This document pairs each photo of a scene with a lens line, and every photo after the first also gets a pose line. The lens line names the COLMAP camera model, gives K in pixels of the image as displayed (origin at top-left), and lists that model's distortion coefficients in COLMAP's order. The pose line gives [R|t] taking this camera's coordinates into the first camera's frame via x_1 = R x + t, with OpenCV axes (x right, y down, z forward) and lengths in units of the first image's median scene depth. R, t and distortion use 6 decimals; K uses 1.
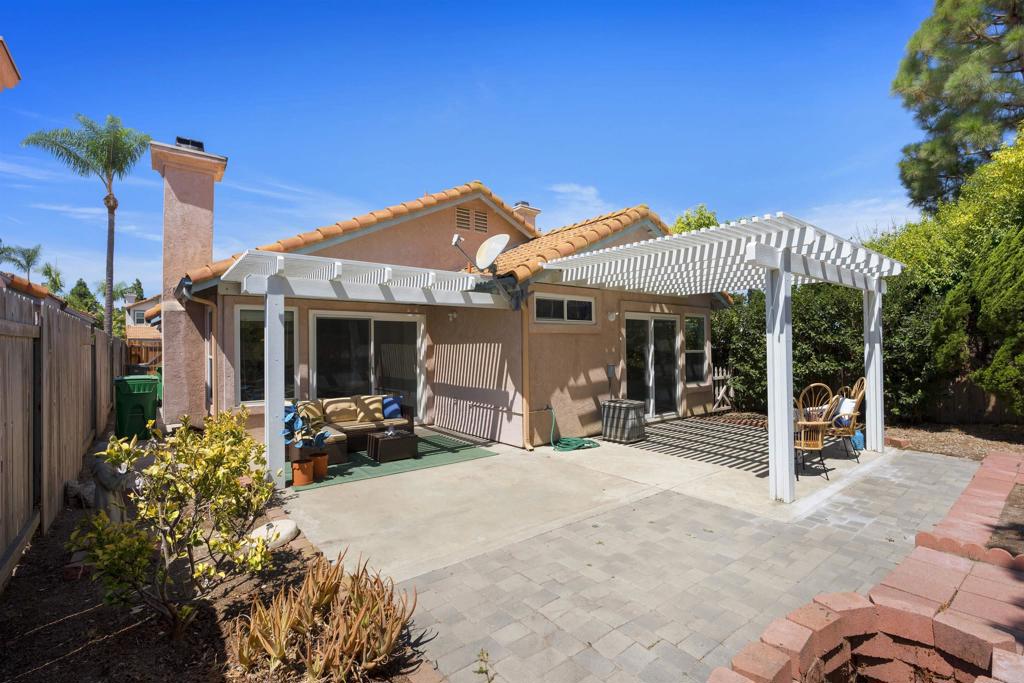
lens RADIAL K [[470.6, 0, 481.0], [0, 470.6, 350.6], [0, 0, 1]] dist [-0.011348, 0.001070]
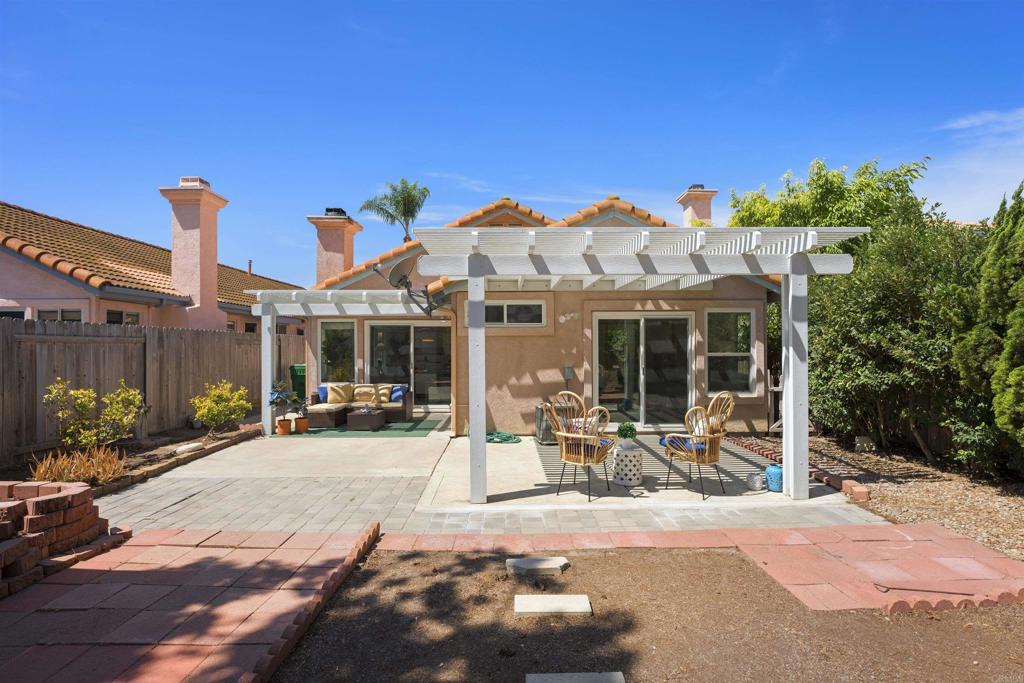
lens RADIAL K [[470.6, 0, 489.4], [0, 470.6, 339.5], [0, 0, 1]] dist [-0.011348, 0.001070]
pose [[0.796363, -0.002542, -0.604814, 0.714807], [-0.006713, 0.999892, -0.013041, -0.011878], [0.604782, 0.014446, 0.796260, 0.104154]]
